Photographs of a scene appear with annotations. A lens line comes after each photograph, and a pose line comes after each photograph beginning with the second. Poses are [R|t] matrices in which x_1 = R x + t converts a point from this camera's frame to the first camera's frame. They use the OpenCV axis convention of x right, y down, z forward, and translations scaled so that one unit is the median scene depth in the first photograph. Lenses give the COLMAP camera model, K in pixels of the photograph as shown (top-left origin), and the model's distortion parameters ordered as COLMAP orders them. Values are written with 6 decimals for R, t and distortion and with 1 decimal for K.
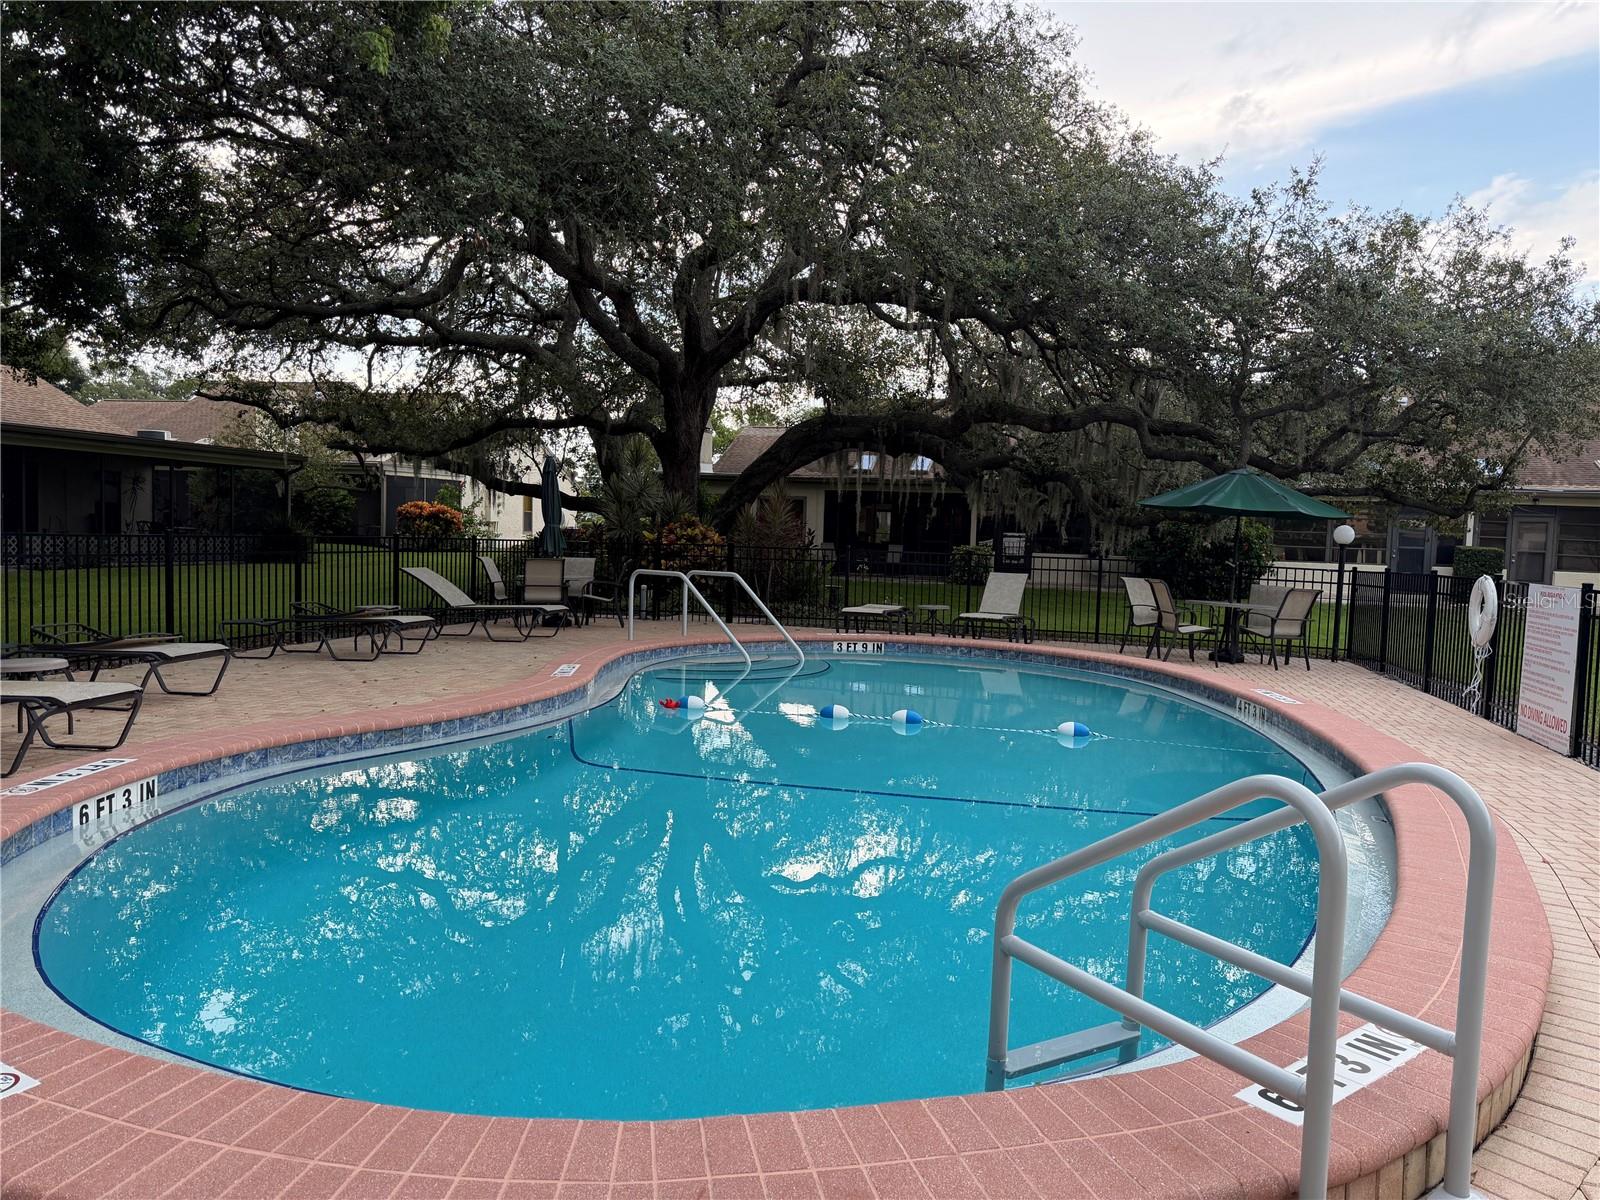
lens RADIAL K [[1114.5, 0, 802.4], [0, 1114.5, 597.1], [0, 0, 1]] dist [0.054680, -0.055640]
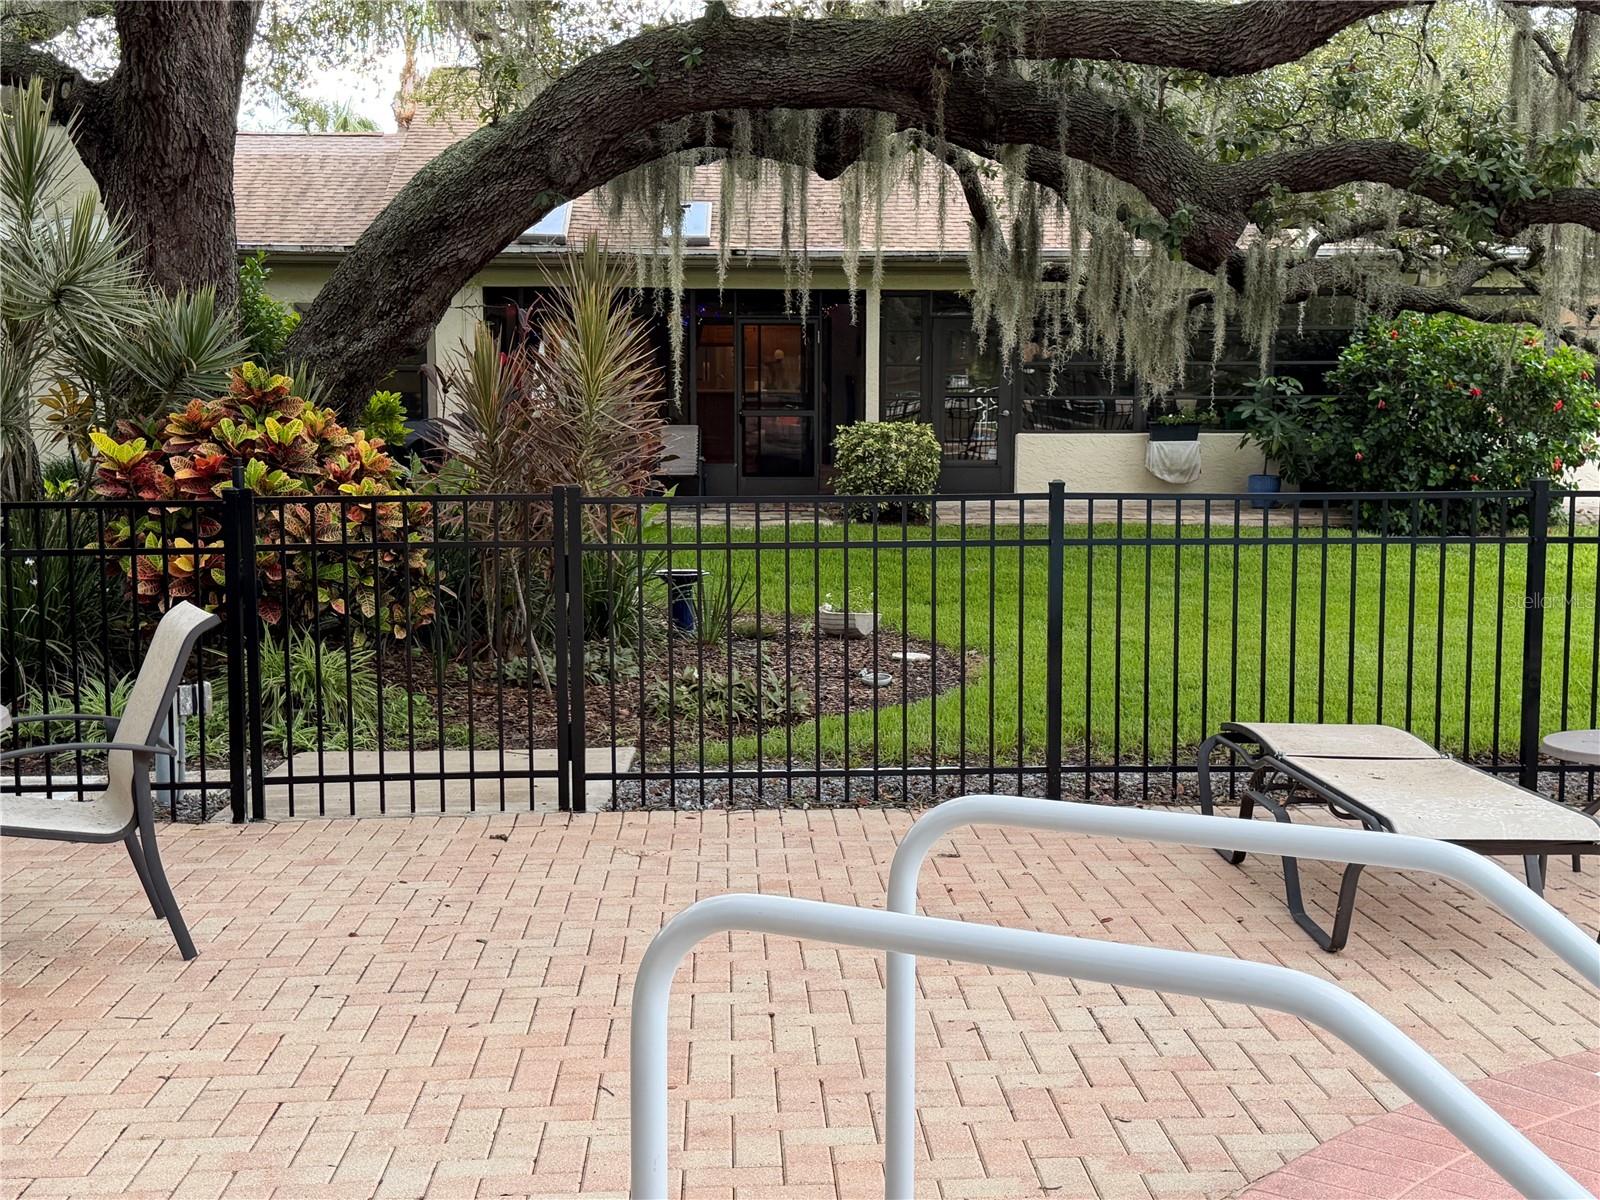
lens RADIAL K [[1988.2, 0, 798.6], [0, 1988.2, 600.1], [0, 0, 1]] dist [-0.005892, 0.000000]
pose [[0.961058, -0.062931, 0.269085, -0.109593], [0.051888, 0.997500, 0.047963, -0.033333], [-0.271431, -0.032133, 0.961921, 0.487340]]
